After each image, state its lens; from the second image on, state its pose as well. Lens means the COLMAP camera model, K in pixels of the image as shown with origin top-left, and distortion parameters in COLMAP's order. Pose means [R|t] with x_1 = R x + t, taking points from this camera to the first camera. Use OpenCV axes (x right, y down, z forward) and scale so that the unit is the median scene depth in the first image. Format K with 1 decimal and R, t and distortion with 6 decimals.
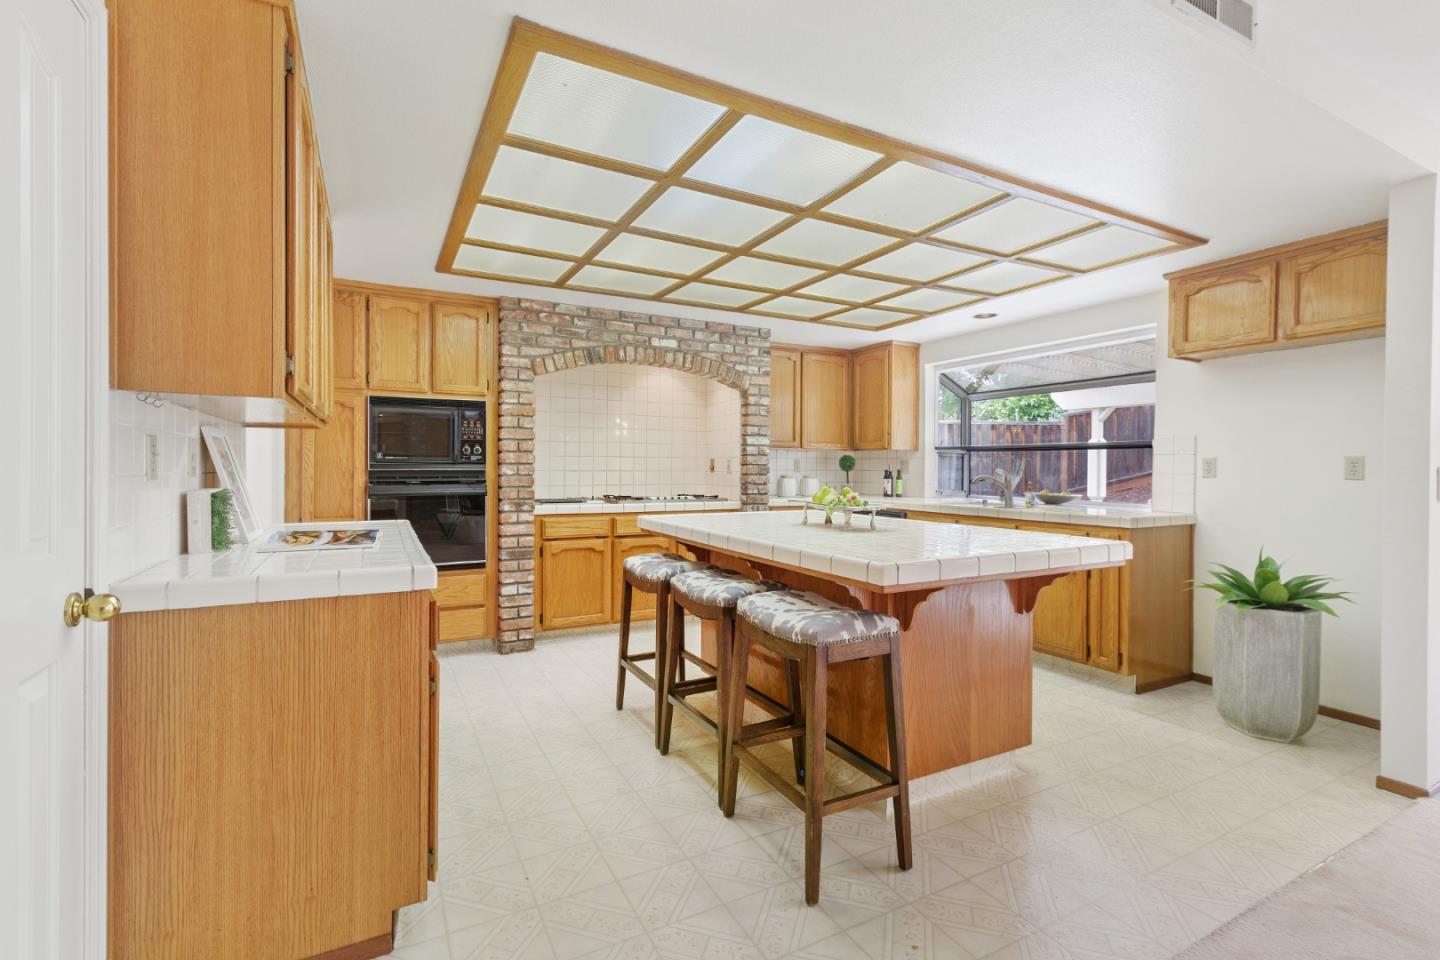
lens RADIAL K [[645.6, 0, 719.4], [0, 645.6, 473.2], [0, 0, 1]] dist [-0.003756, -0.000048]
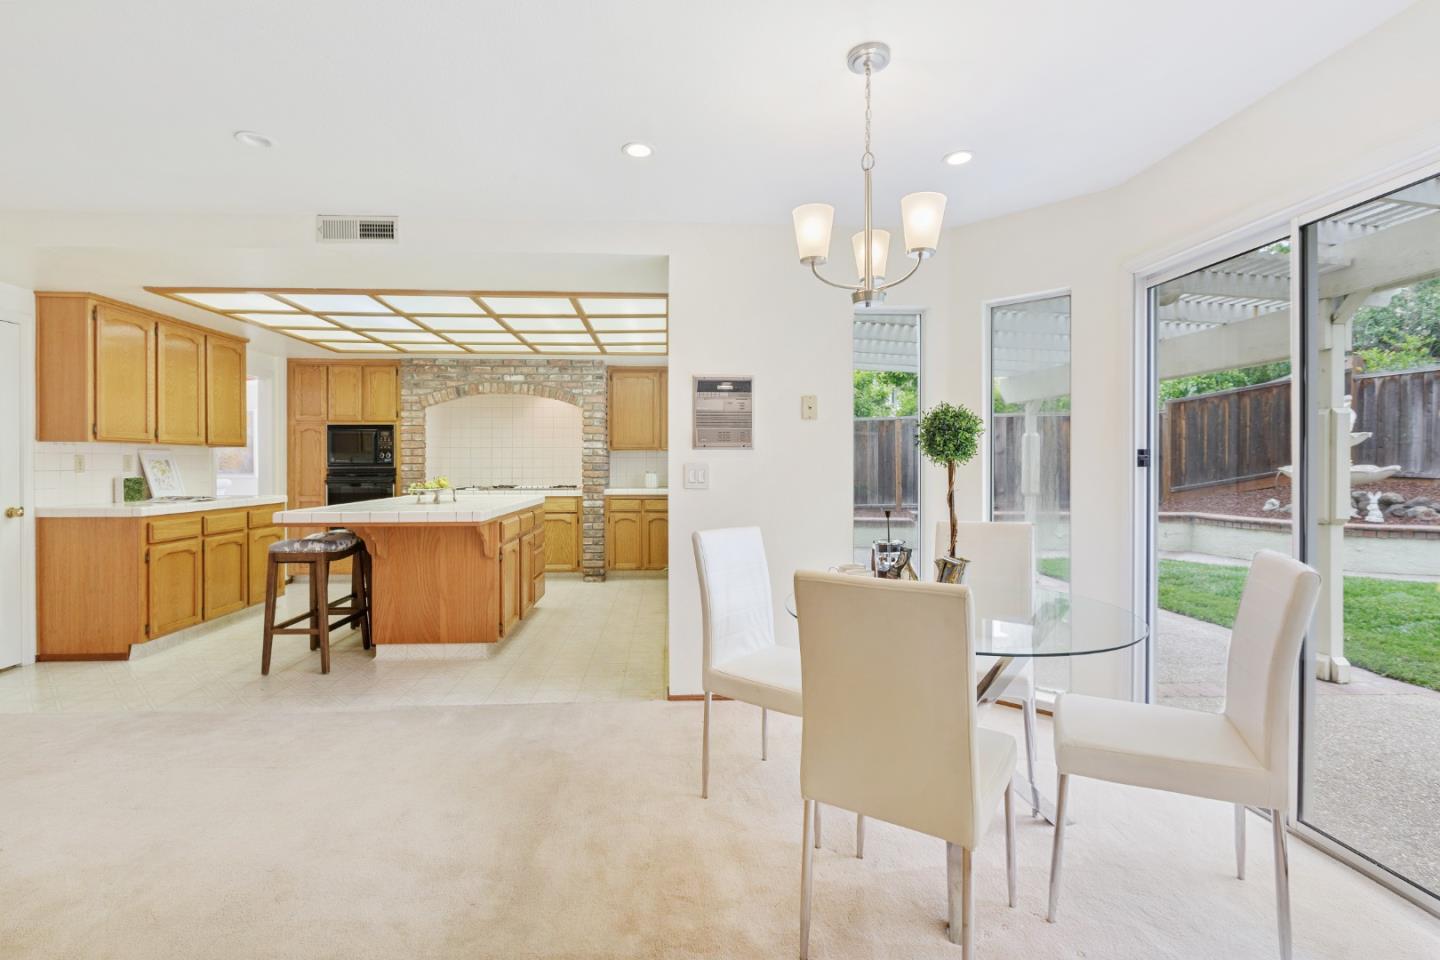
lens RADIAL K [[645.6, 0, 715.9], [0, 645.6, 475.2], [0, 0, 1]] dist [-0.003756, -0.000048]
pose [[0.910002, 0.001529, -0.414601, 1.015783], [0.001827, 0.999969, 0.007698, 0.002785], [0.414599, -0.007763, 0.909971, -0.125659]]
